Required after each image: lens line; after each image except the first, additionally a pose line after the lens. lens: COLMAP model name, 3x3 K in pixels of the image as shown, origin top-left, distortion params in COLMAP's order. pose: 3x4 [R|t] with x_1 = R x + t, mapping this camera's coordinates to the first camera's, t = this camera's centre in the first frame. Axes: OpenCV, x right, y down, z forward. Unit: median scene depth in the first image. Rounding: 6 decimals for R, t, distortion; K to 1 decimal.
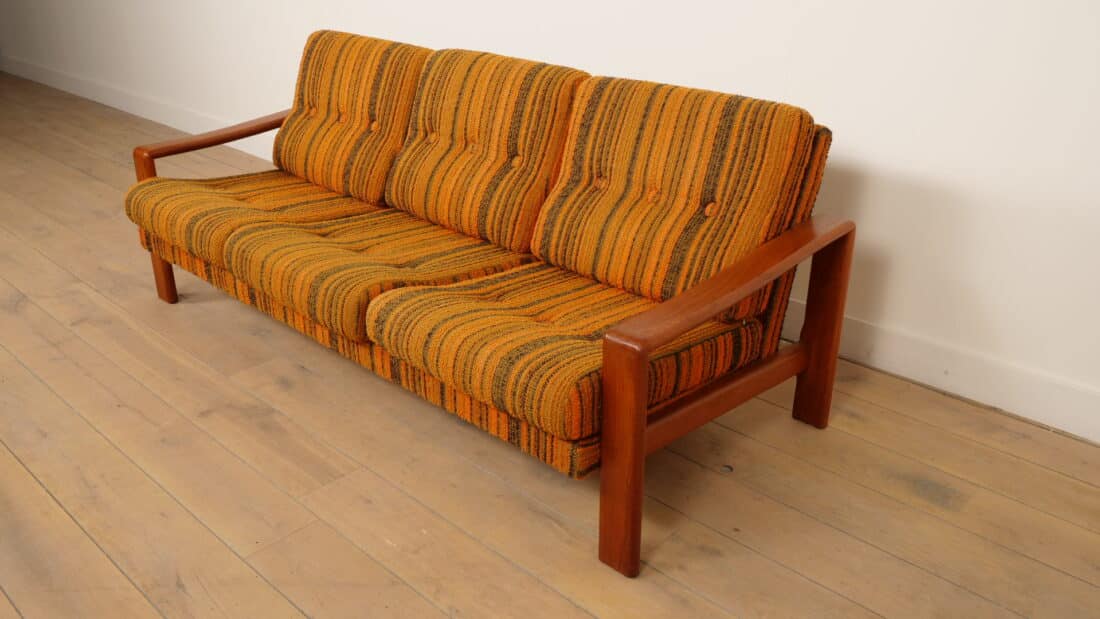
lens RADIAL K [[909.9, 0, 550.0], [0, 909.9, 309.5], [0, 0, 1]] dist [-0.019627, -0.001861]
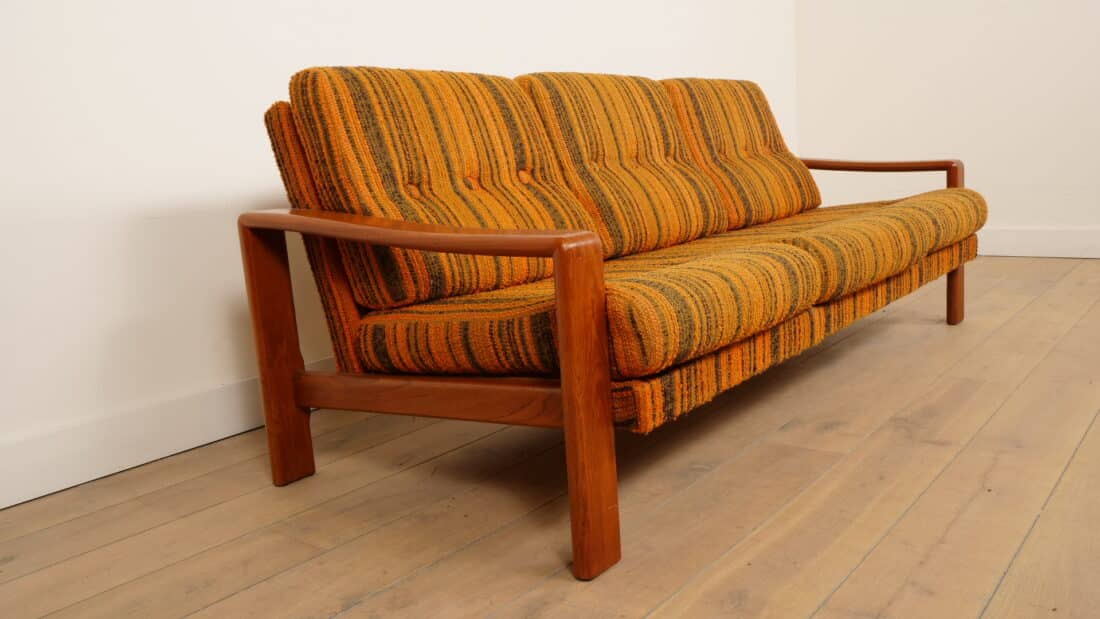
lens RADIAL K [[888.9, 0, 550.0], [0, 888.9, 309.5], [0, 0, 1]] dist [-0.025751, -0.001129]
pose [[-0.075922, -0.175414, 0.981563, -1.098099], [0.471354, 0.861157, 0.190355, -0.289437], [-0.878670, 0.477115, 0.017301, 1.253274]]
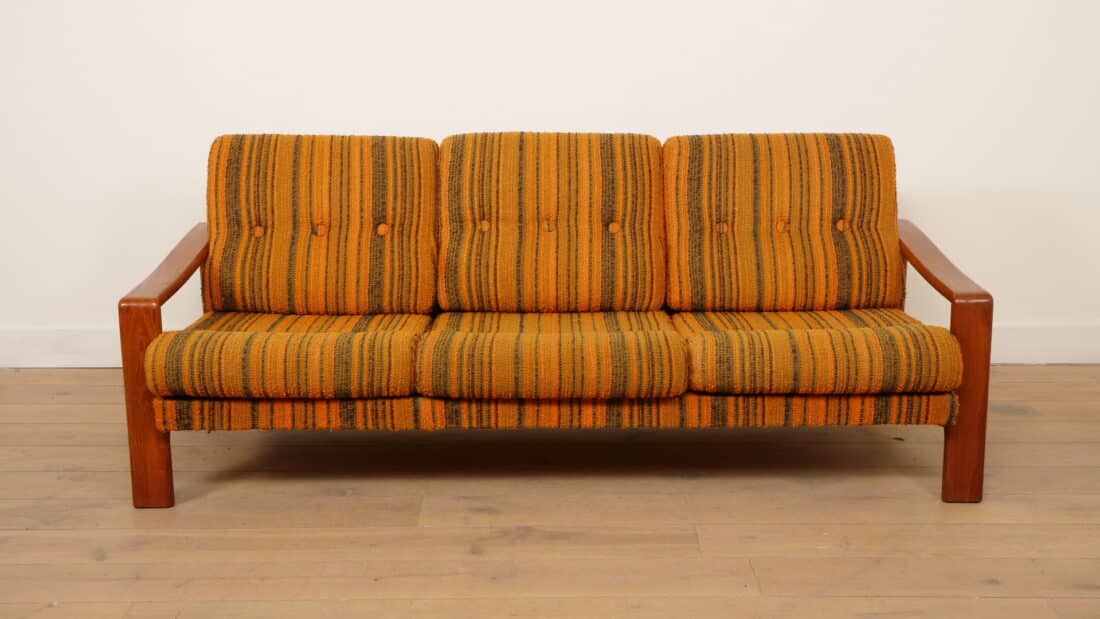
lens RADIAL K [[1323.1, 0, 550.0], [0, 1323.1, 309.5], [0, 0, 1]] dist [0.057390, 0.008224]
pose [[0.723709, -0.171496, 0.668457, -1.149353], [0.287820, 0.955373, -0.066505, 0.000737], [-0.627220, 0.240525, 0.740772, -0.020783]]
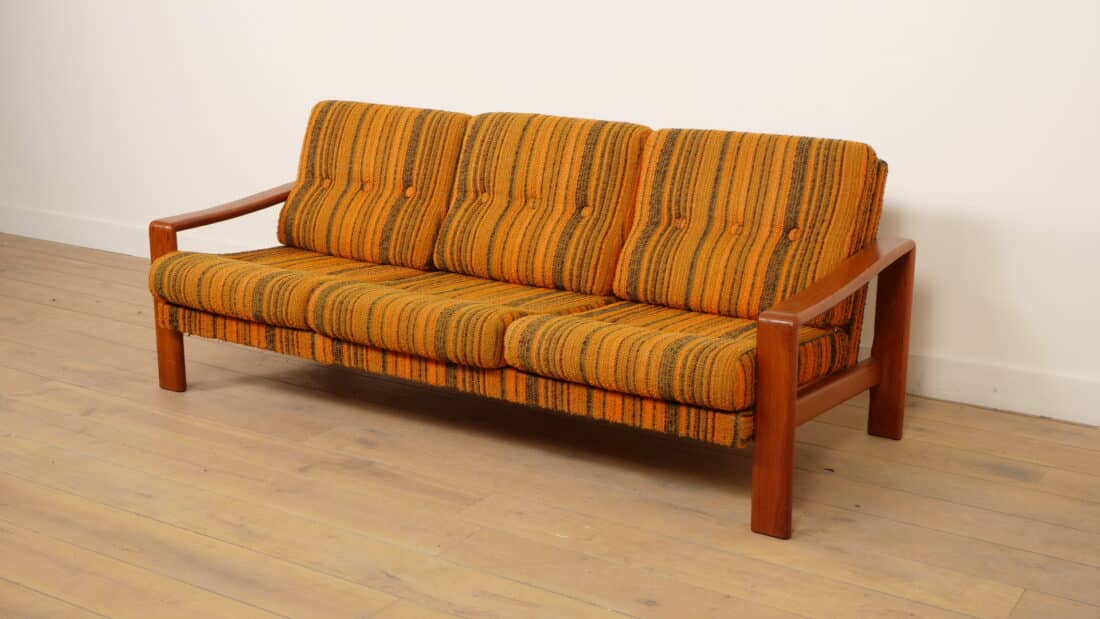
lens RADIAL K [[1323.1, 0, 550.0], [0, 1323.1, 309.5], [0, 0, 1]] dist [0.057390, 0.008224]
pose [[0.982670, -0.047206, 0.179250, -0.376834], [0.076124, 0.984492, -0.158052, 0.196030], [-0.169009, 0.168958, 0.971025, -0.477160]]
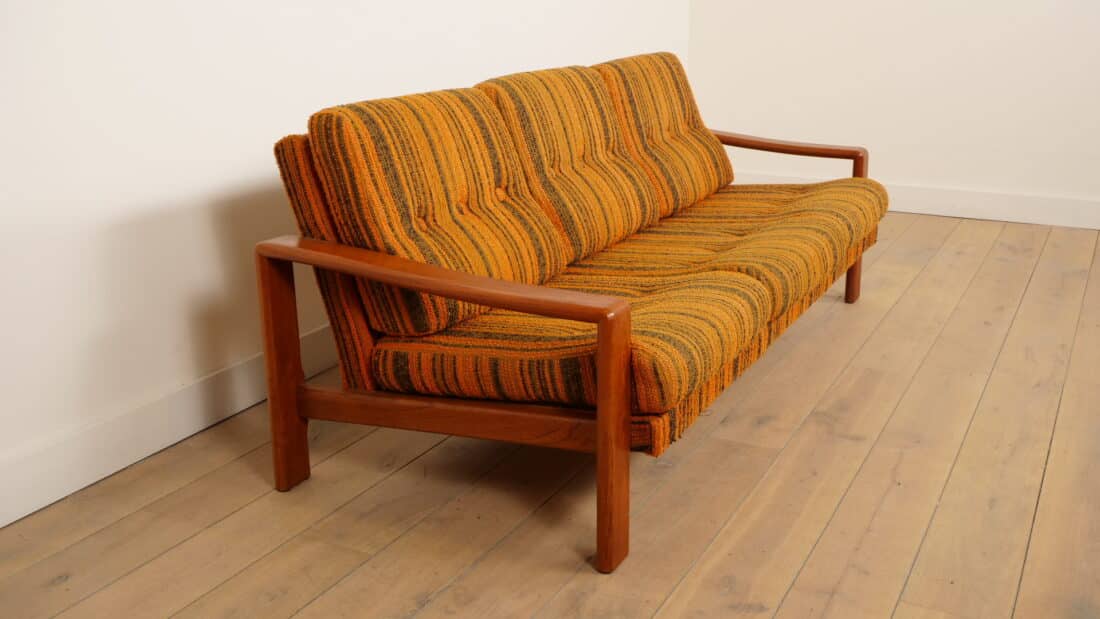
lens RADIAL K [[1100.2, 0, 550.0], [0, 1100.2, 309.5], [0, 0, 1]] dist [-0.004558, -0.008344]
pose [[-0.269865, -0.281070, 0.920963, -1.315433], [0.403154, 0.835598, 0.373152, -0.547542], [-0.874437, 0.471991, -0.112184, 1.365760]]
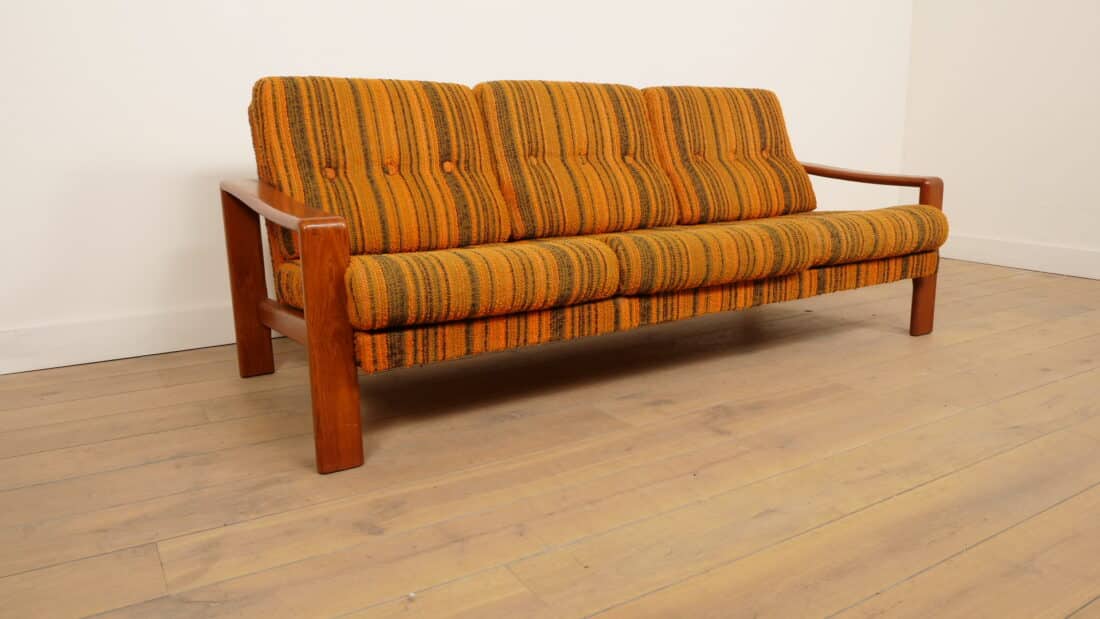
lens RADIAL K [[795.9, 0, 550.0], [0, 795.9, 309.5], [0, 0, 1]] dist [-0.042977, -0.000606]
pose [[0.260410, -0.217158, 0.940760, -1.138577], [0.407887, 0.907901, 0.096667, -0.135425], [-0.875108, 0.358551, 0.325003, 0.874578]]
